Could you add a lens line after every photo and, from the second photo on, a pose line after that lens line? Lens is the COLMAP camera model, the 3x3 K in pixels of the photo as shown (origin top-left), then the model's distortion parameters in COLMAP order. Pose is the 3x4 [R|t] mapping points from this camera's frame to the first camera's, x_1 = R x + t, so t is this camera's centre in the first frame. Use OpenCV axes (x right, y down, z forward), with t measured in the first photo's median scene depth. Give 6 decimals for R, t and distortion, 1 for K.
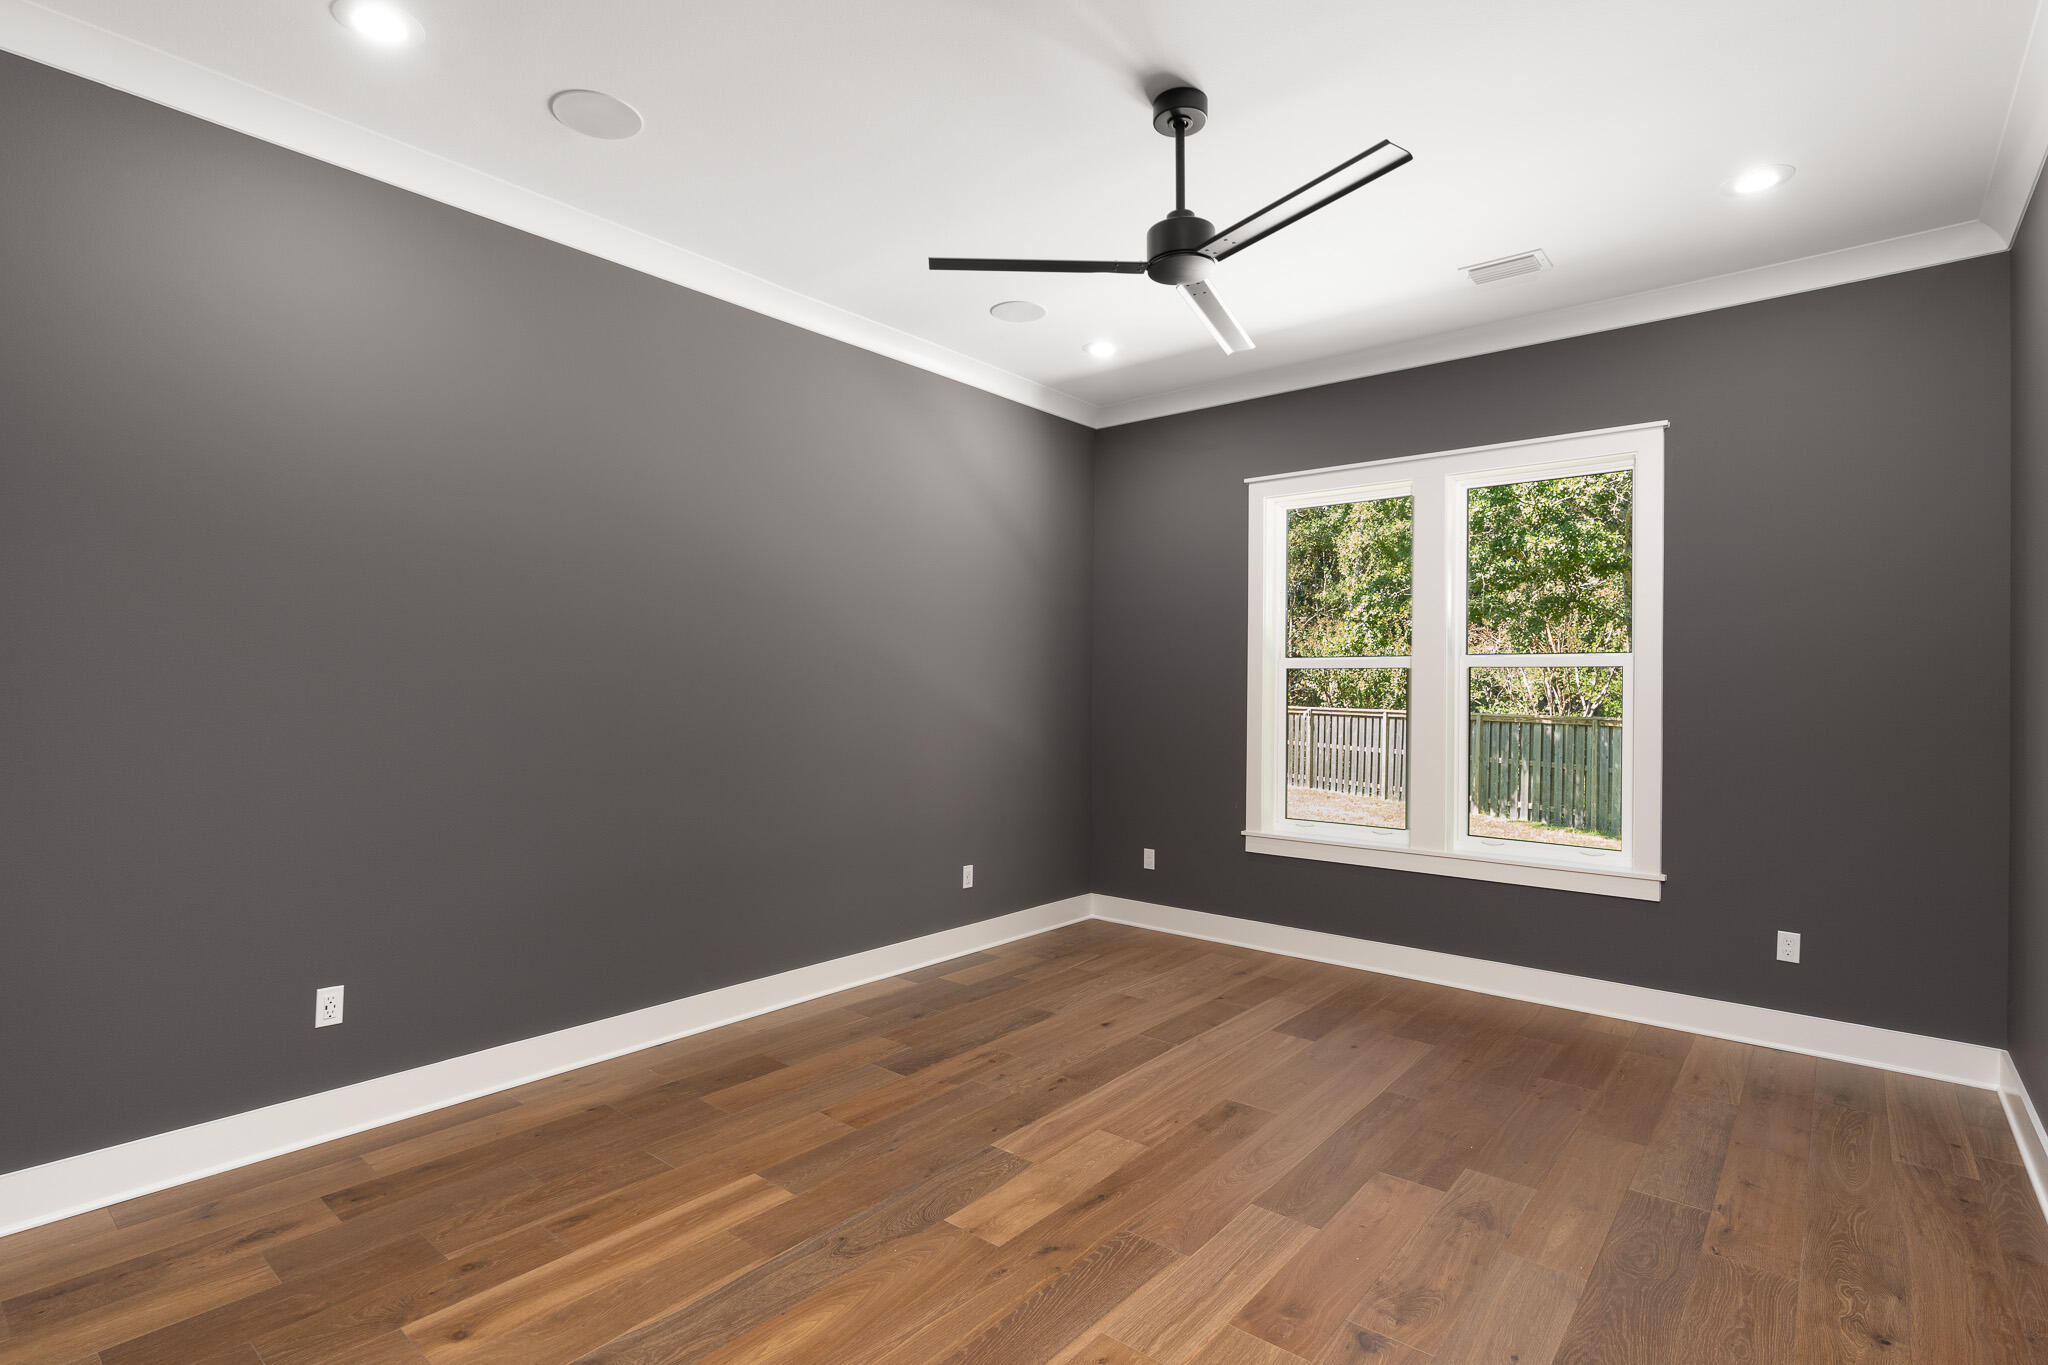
lens RADIAL K [[1006.8, 0, 1015.8], [0, 1006.8, 683.9], [0, 0, 1]] dist [0.001354, 0.000144]
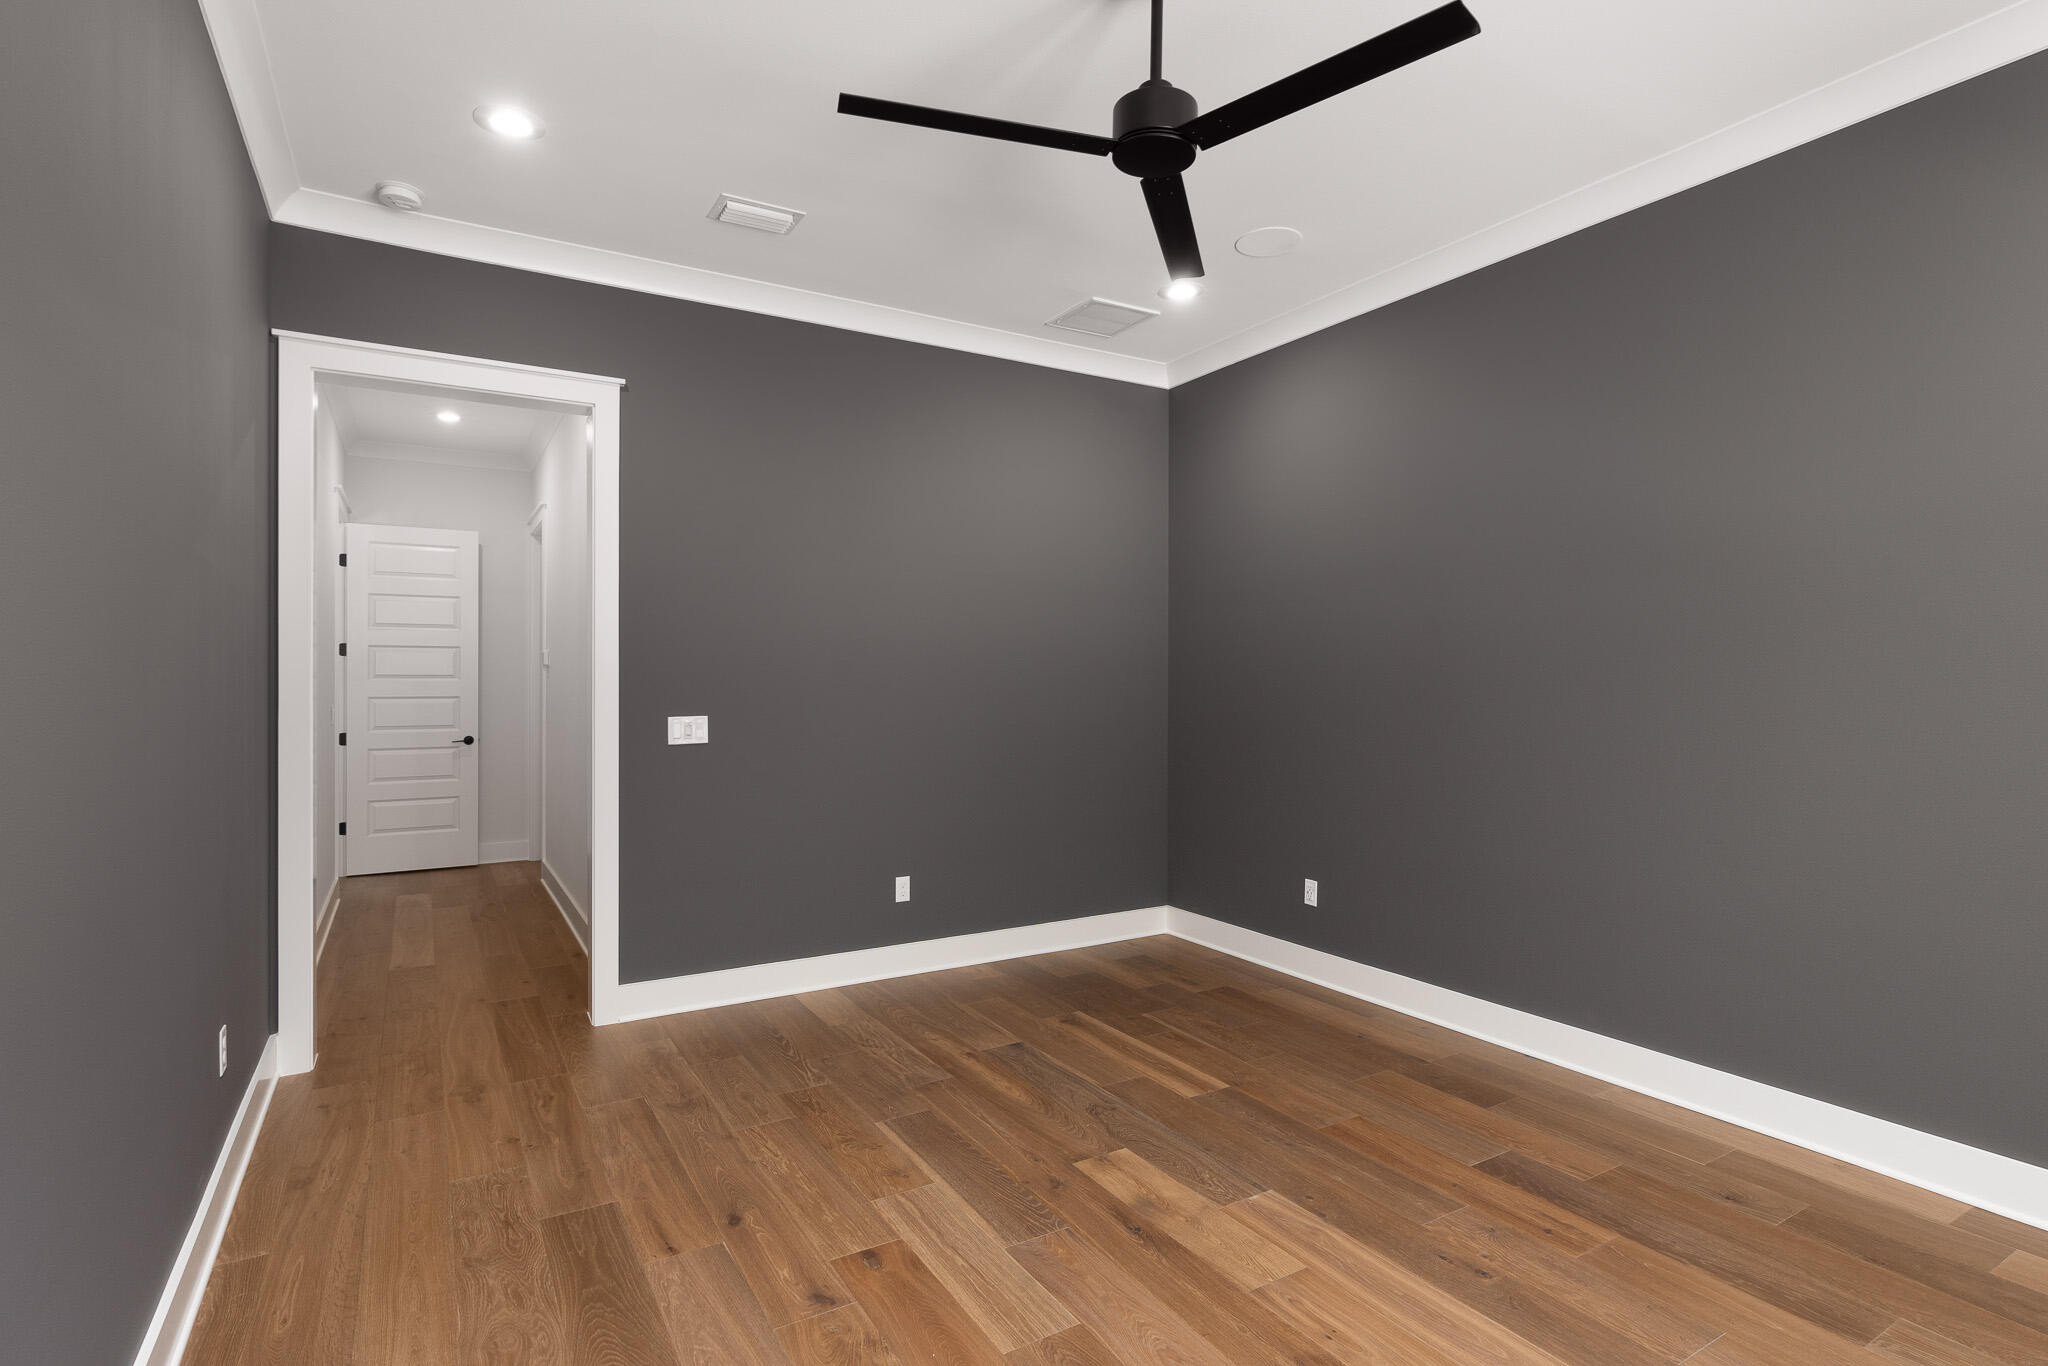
lens RADIAL K [[994.1, 0, 1012.7], [0, 994.1, 681.3], [0, 0, 1]] dist [-0.009258, 0.002082]
pose [[-0.336493, -0.011492, -0.941616, 0.982851], [0.000796, 0.999922, -0.012489, 0.019374], [0.941686, -0.004952, -0.336458, 1.200995]]
